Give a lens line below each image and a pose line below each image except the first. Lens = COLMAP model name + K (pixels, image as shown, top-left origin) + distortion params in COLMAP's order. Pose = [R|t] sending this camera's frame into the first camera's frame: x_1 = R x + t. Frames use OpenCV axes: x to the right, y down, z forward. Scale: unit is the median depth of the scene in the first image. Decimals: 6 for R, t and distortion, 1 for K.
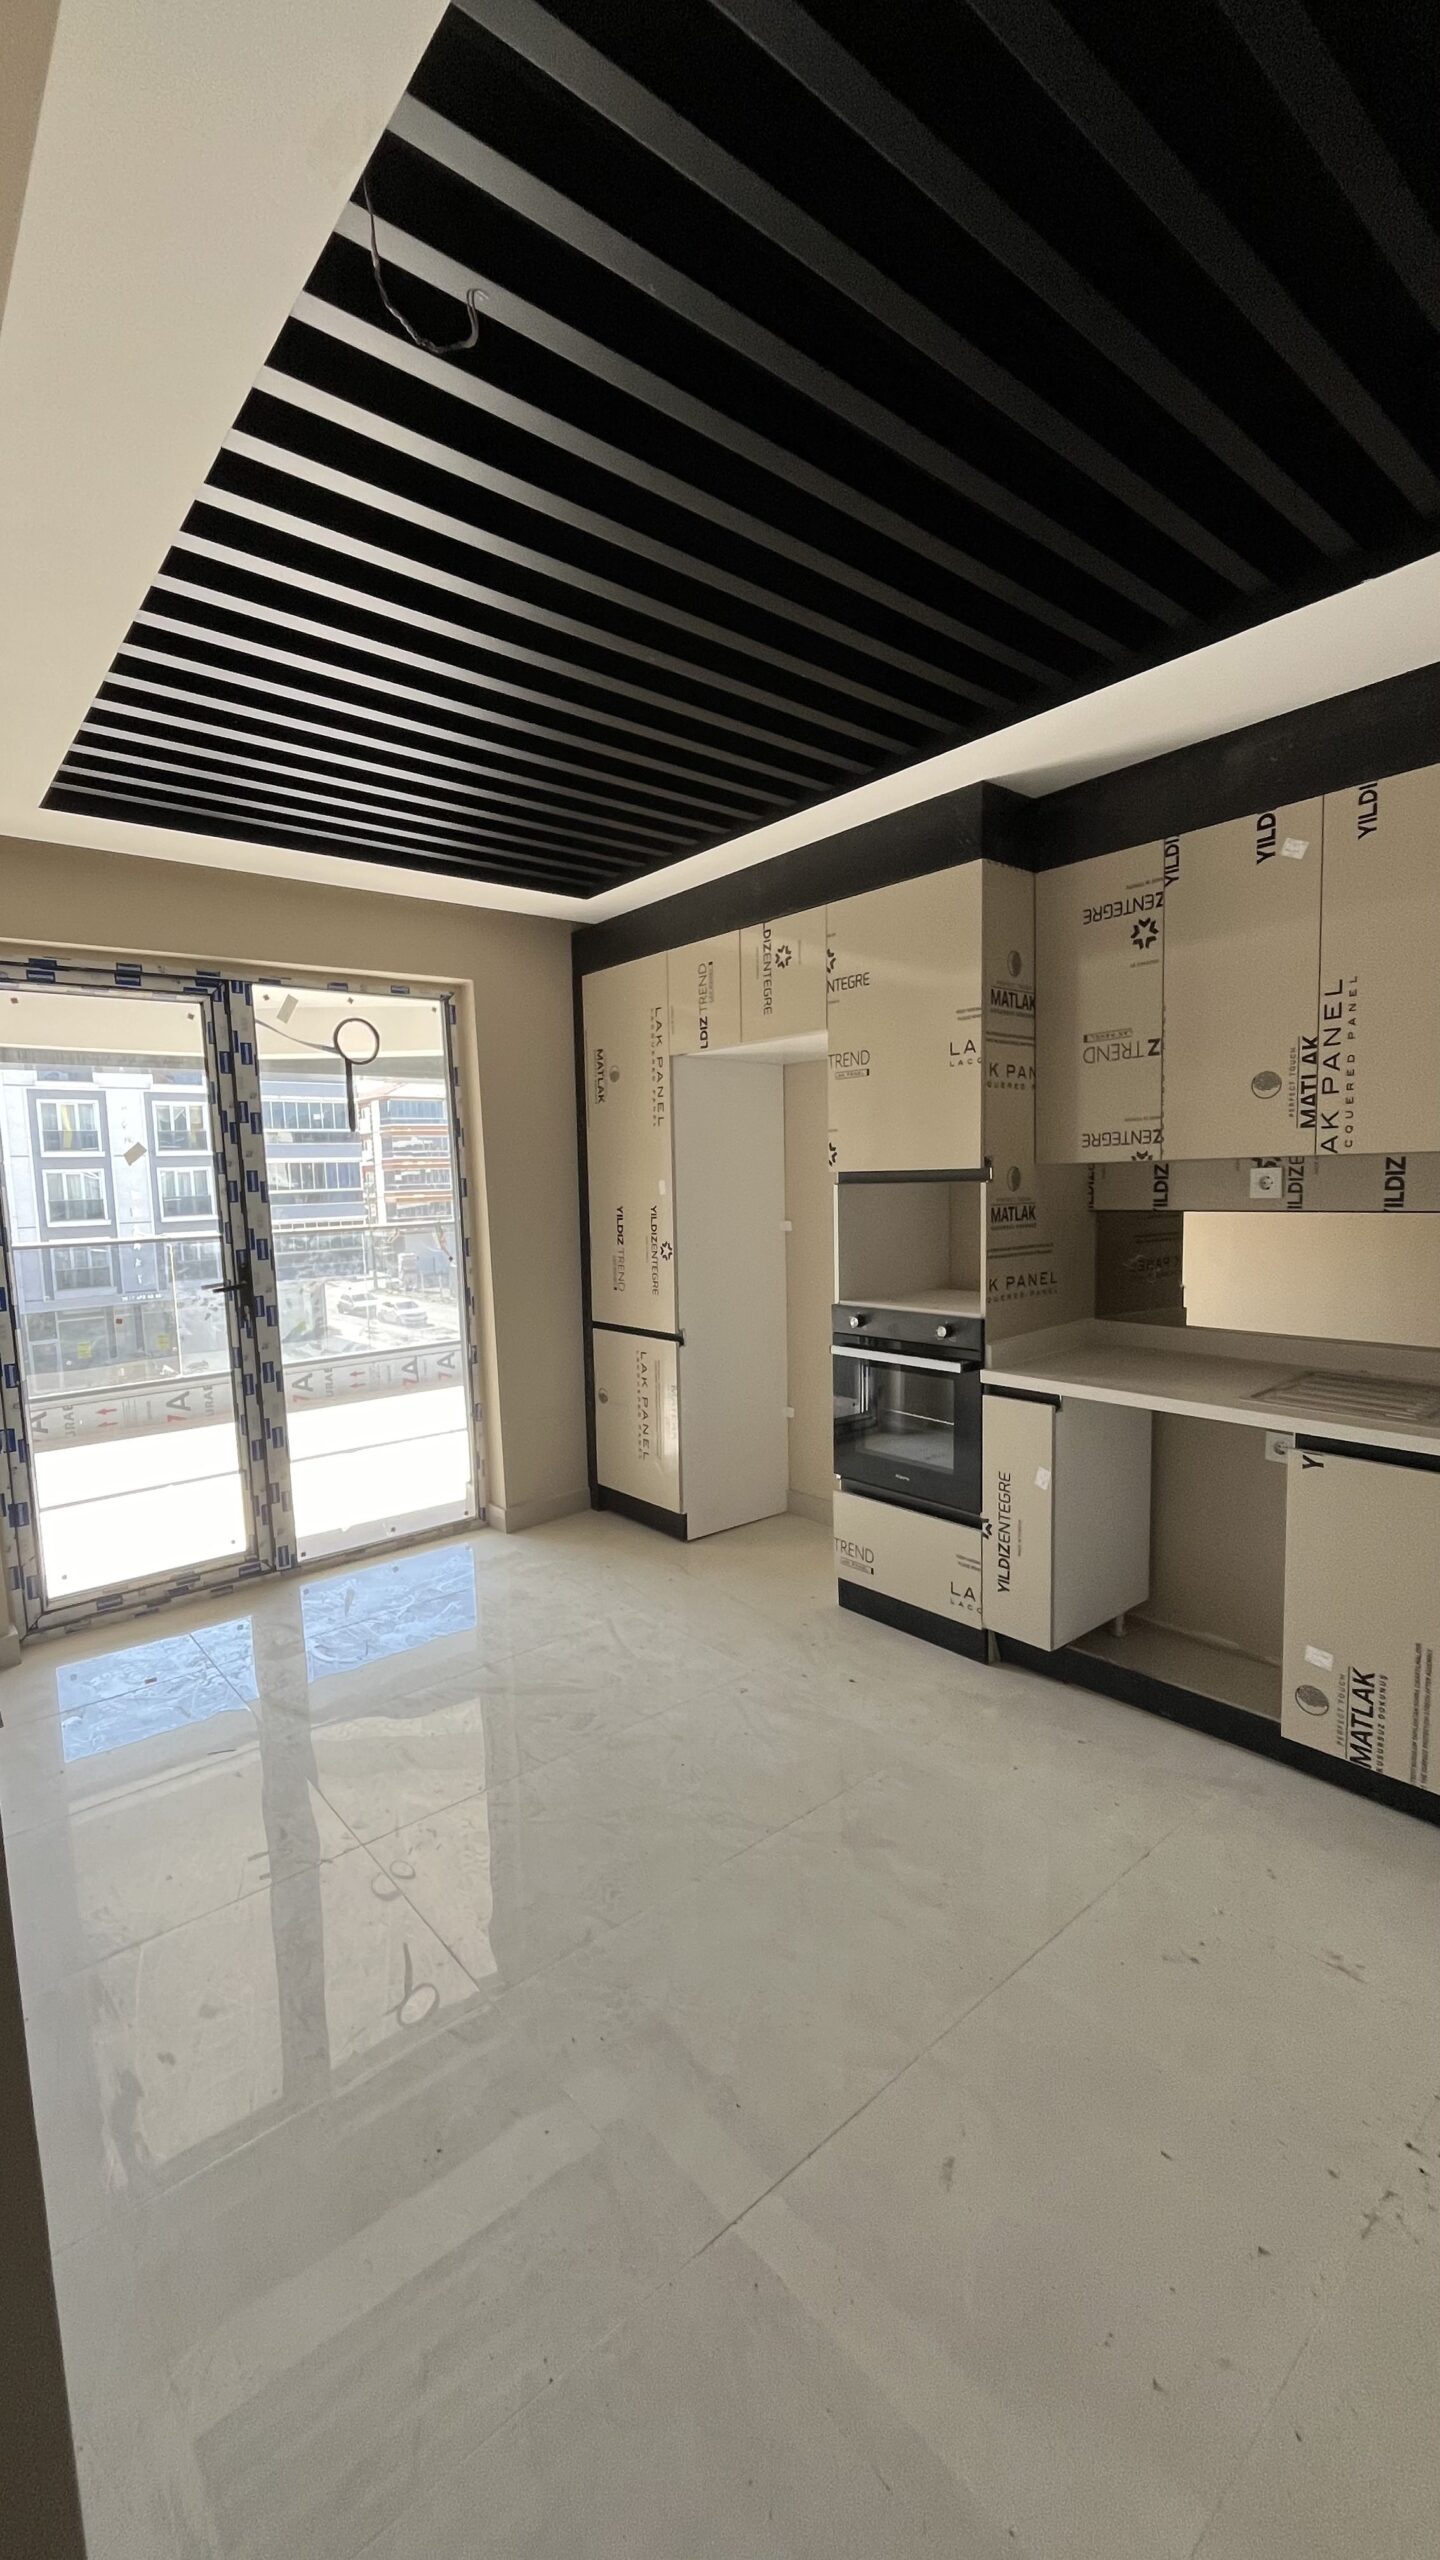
lens RADIAL K [[1040.3, 0, 720.0], [0, 1040.3, 1280.0], [0, 0, 1]] dist [-0.000205, -0.004993]
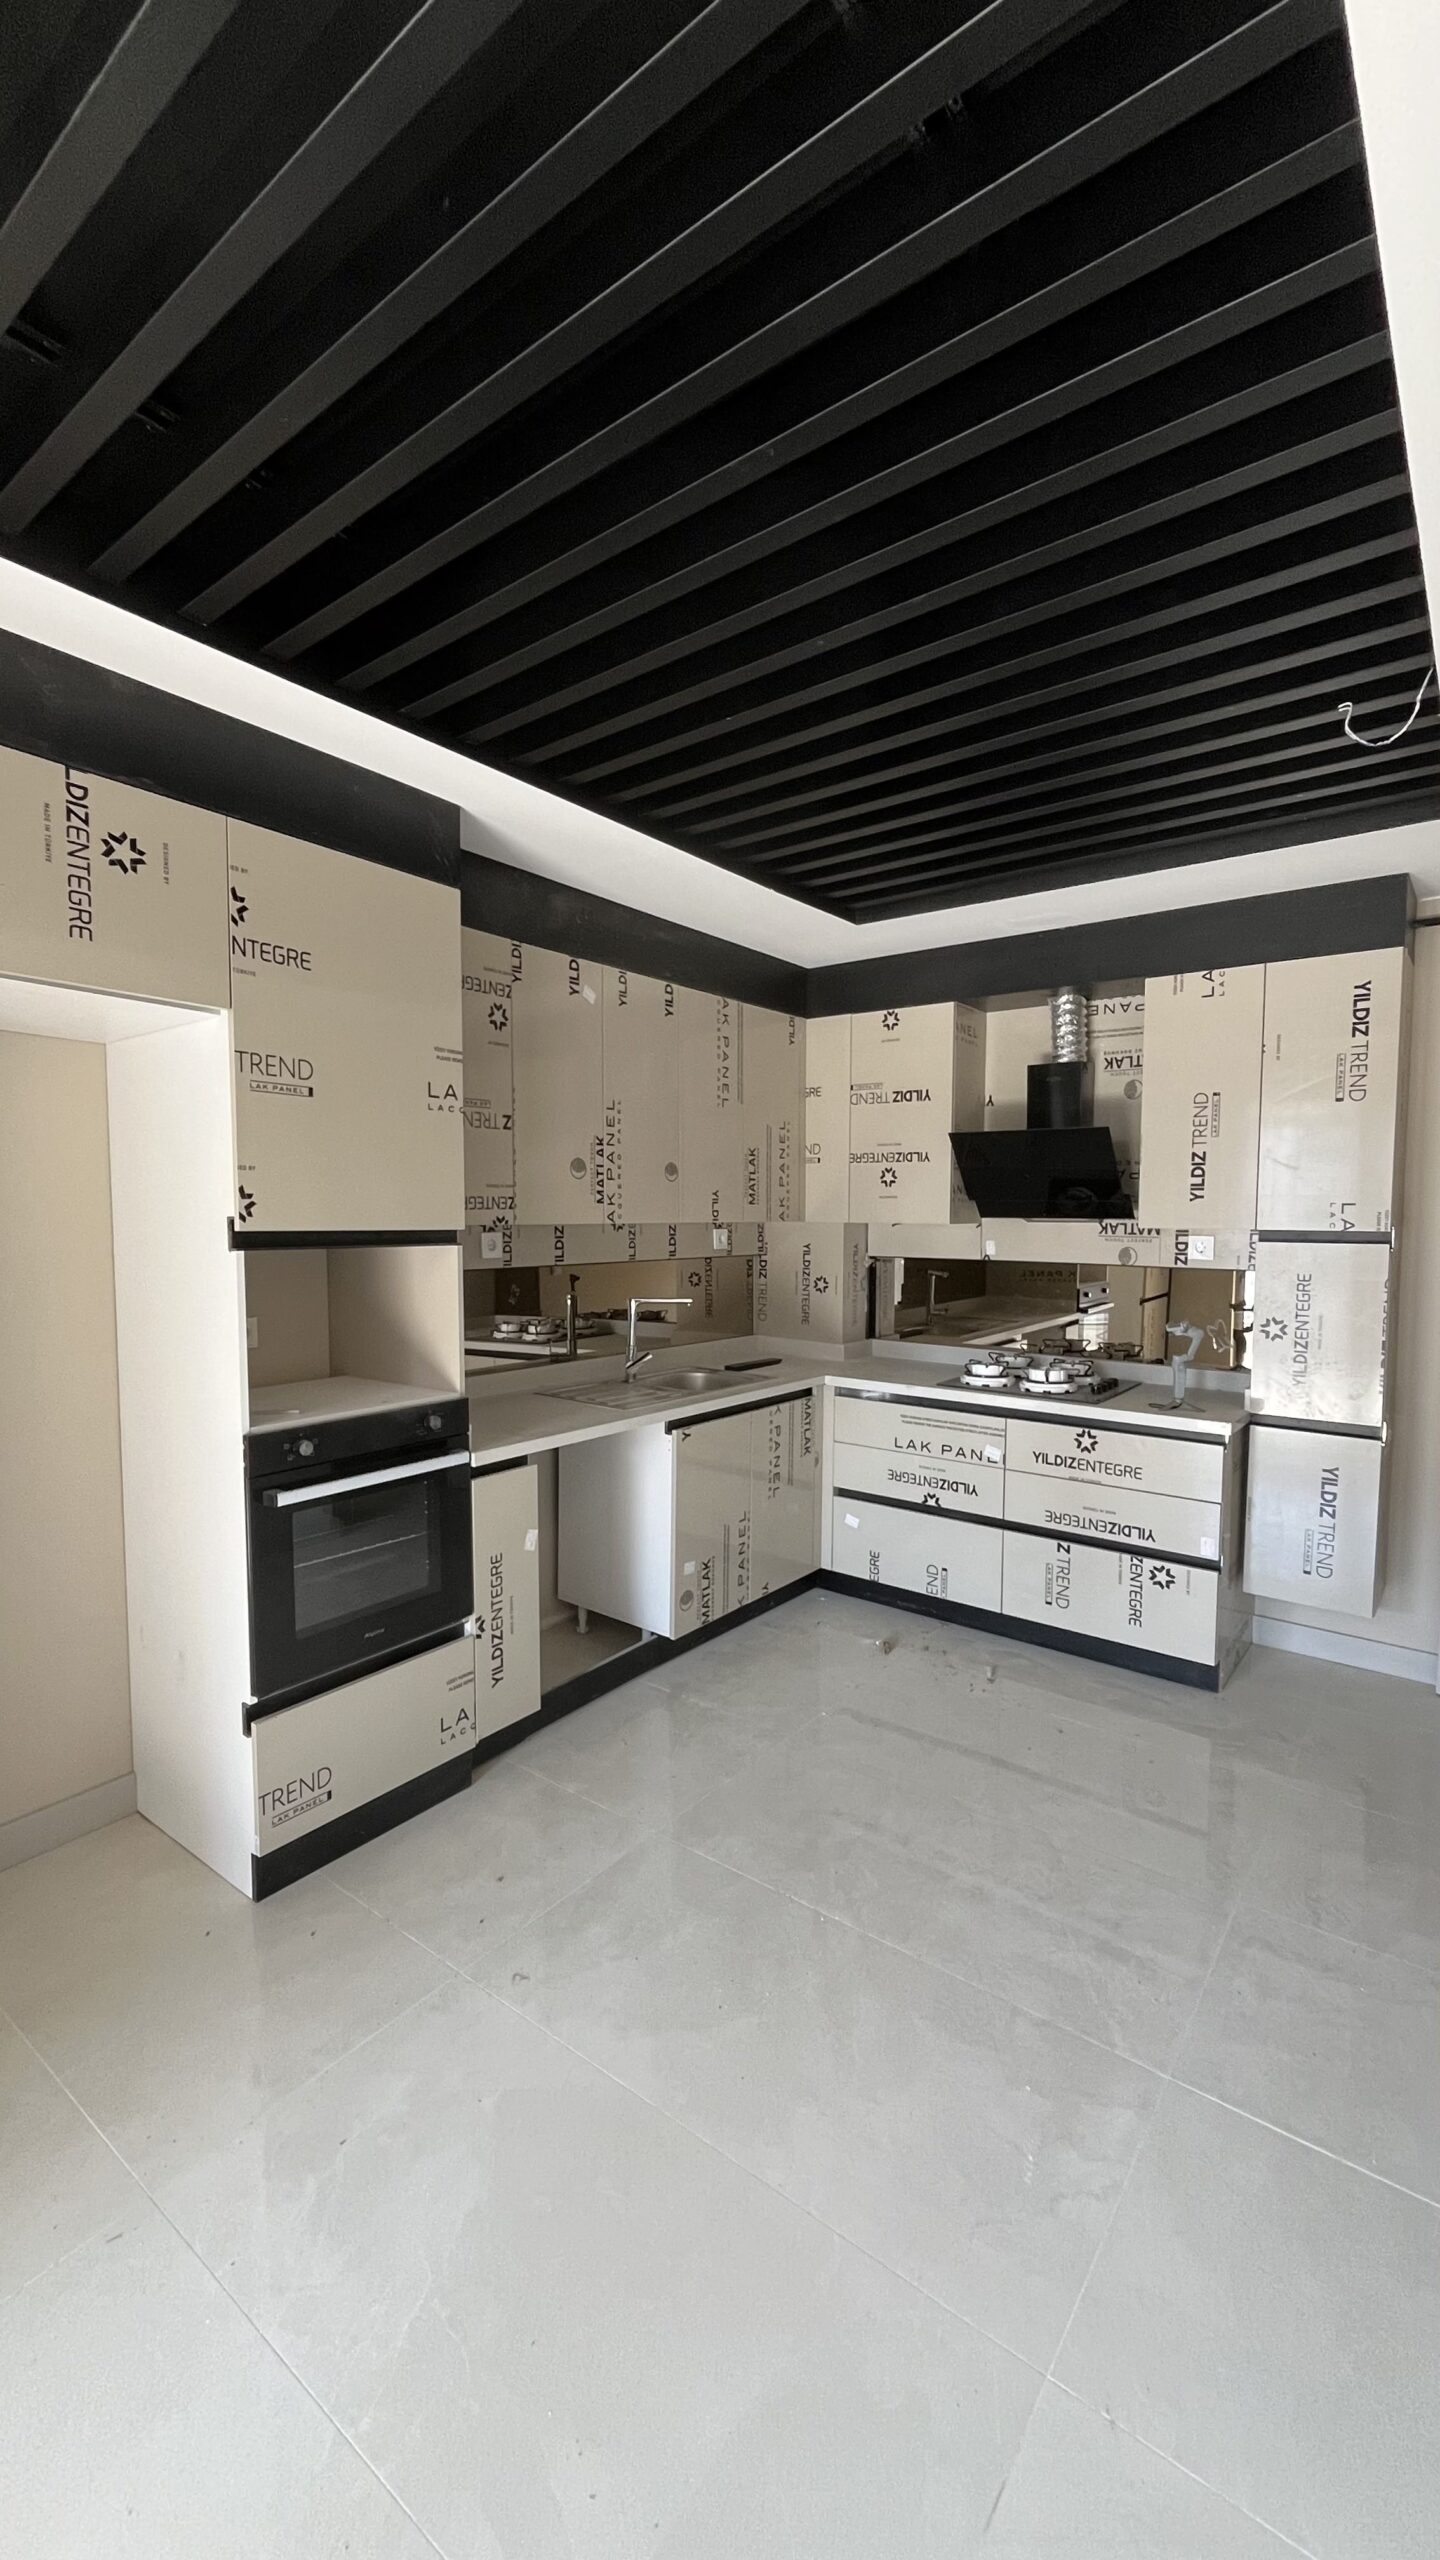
lens RADIAL K [[1040.3, 0, 720.0], [0, 1040.3, 1280.0], [0, 0, 1]] dist [-0.000205, -0.004993]
pose [[-0.214494, -0.033250, 0.976159, -0.695593], [0.100004, 0.993420, 0.055812, -0.094867], [-0.971592, 0.109591, -0.209757, 1.007967]]
